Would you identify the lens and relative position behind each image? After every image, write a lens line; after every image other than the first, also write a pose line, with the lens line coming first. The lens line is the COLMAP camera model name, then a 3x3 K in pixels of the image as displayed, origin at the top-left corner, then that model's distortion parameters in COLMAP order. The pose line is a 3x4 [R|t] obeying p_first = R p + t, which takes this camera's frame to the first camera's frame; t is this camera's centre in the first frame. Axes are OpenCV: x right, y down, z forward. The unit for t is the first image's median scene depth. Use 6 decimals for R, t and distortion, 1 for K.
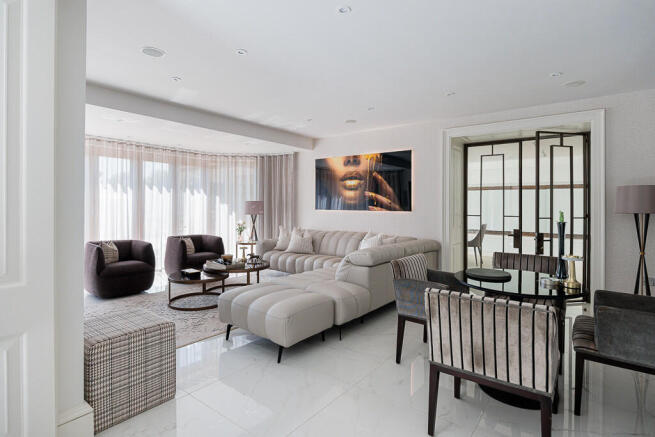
lens RADIAL K [[349.1, 0, 329.2], [0, 349.1, 202.9], [0, 0, 1]] dist [0.004986, 0.000791]
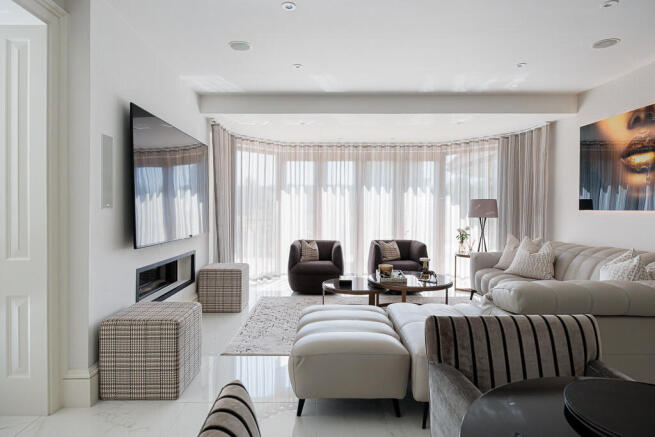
lens RADIAL K [[379.9, 0, 327.5], [0, 379.9, 218.5], [0, 0, 1]] dist [0.001507, 0.000378]
pose [[0.599071, 0.007902, -0.800657, 0.255809], [0.012844, 0.999728, 0.019476, 0.016815], [0.800593, -0.021951, 0.598806, 0.284346]]
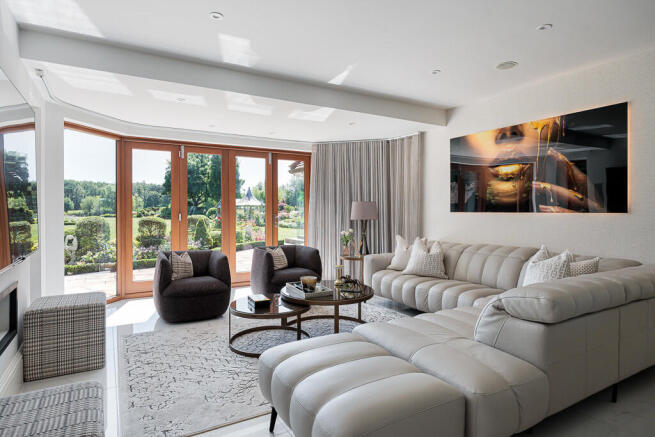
lens RADIAL K [[370.6, 0, 327.5], [0, 370.6, 218.5], [0, 0, 1]] dist [-0.004183, 0.000075]
pose [[0.923315, -0.004395, -0.384017, 0.019424], [0.015167, 0.999572, 0.025027, 0.010832], [0.383743, -0.028932, 0.922987, 0.262136]]
